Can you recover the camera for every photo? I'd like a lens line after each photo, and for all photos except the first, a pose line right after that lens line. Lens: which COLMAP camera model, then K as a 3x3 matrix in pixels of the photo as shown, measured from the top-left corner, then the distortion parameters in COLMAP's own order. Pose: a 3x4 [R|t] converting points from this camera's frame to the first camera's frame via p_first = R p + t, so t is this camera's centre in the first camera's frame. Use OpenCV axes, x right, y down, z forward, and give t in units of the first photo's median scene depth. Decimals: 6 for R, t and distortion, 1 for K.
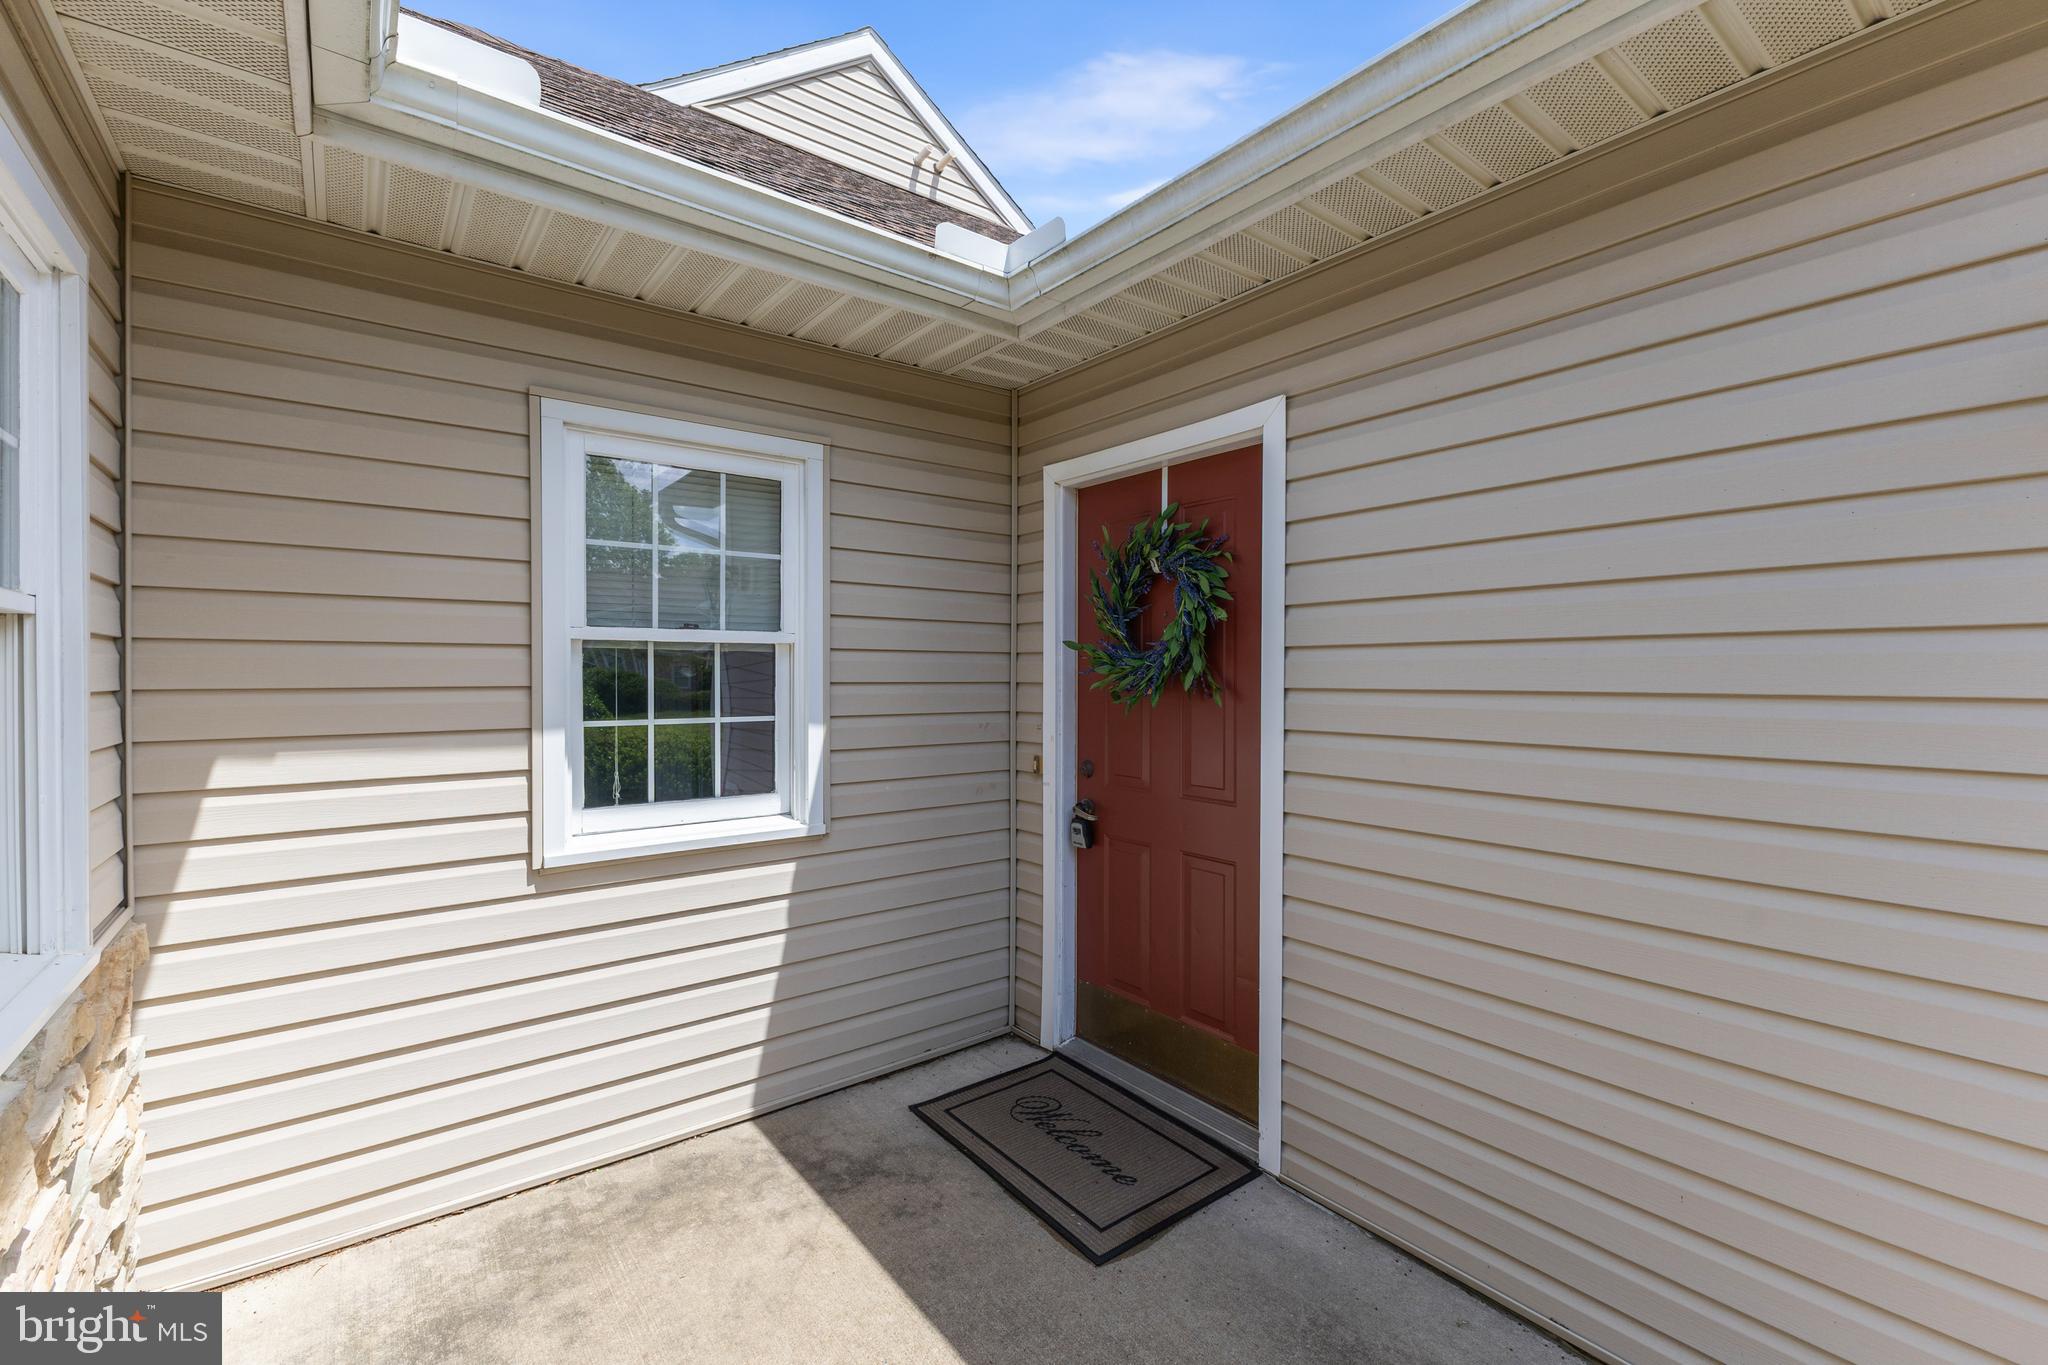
lens RADIAL K [[874.4, 0, 1022.5], [0, 874.4, 675.5], [0, 0, 1]] dist [0.000646, 0.000042]
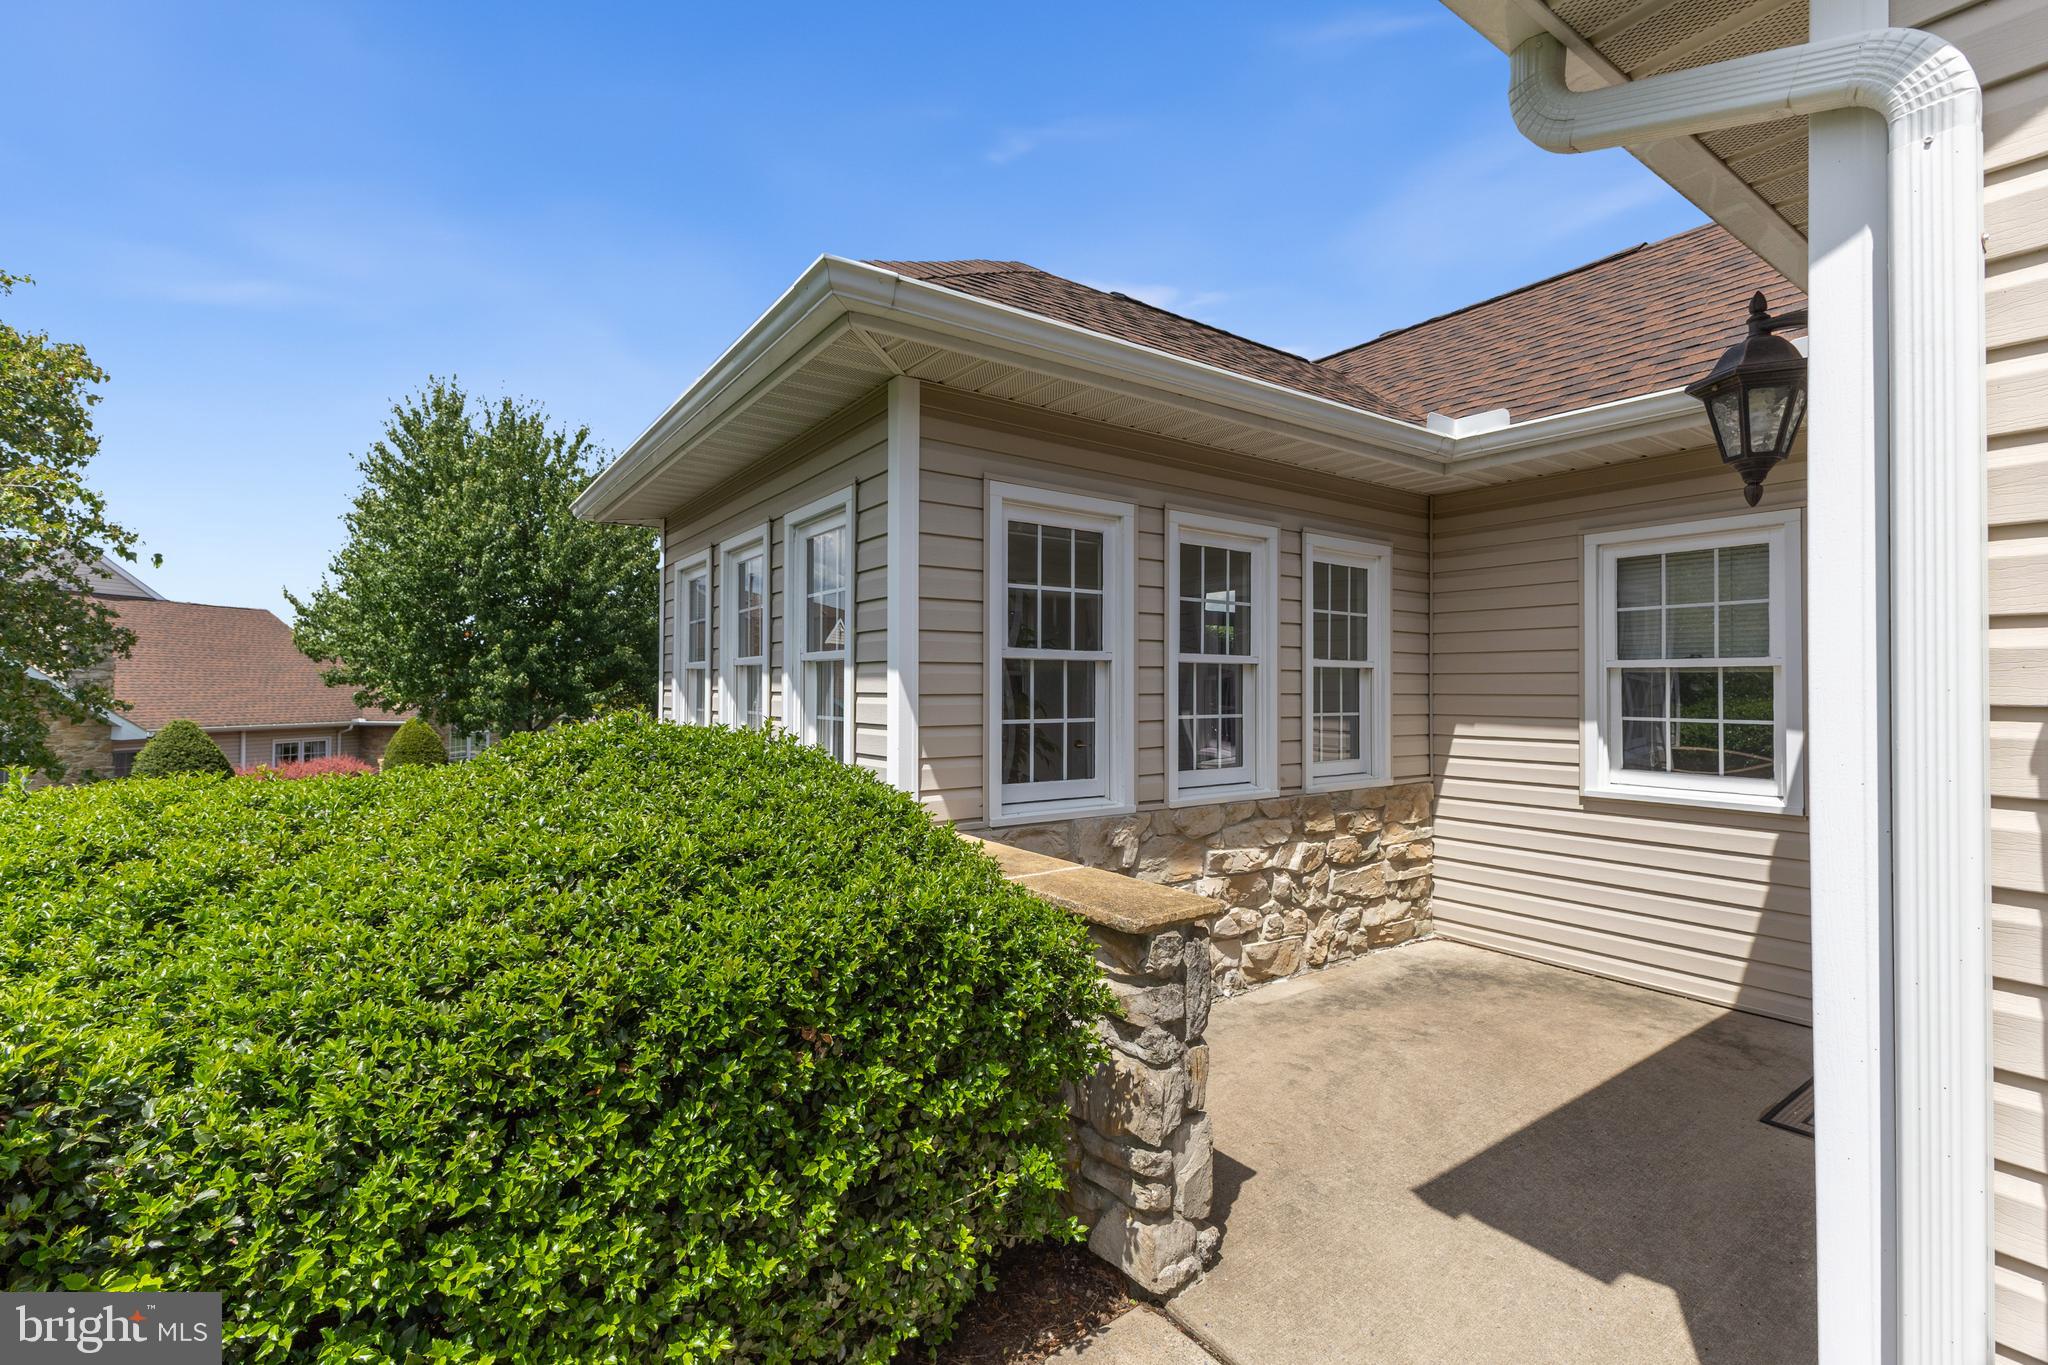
lens RADIAL K [[892.2, 0, 1024.0], [0, 892.2, 682.5], [0, 0, 1]] dist [0.019320, -0.000414]
pose [[-0.041227, -0.009685, -0.999103, 1.348033], [-0.011440, 0.999892, -0.009220, 0.017031], [0.999084, 0.011049, -0.041333, -0.079686]]
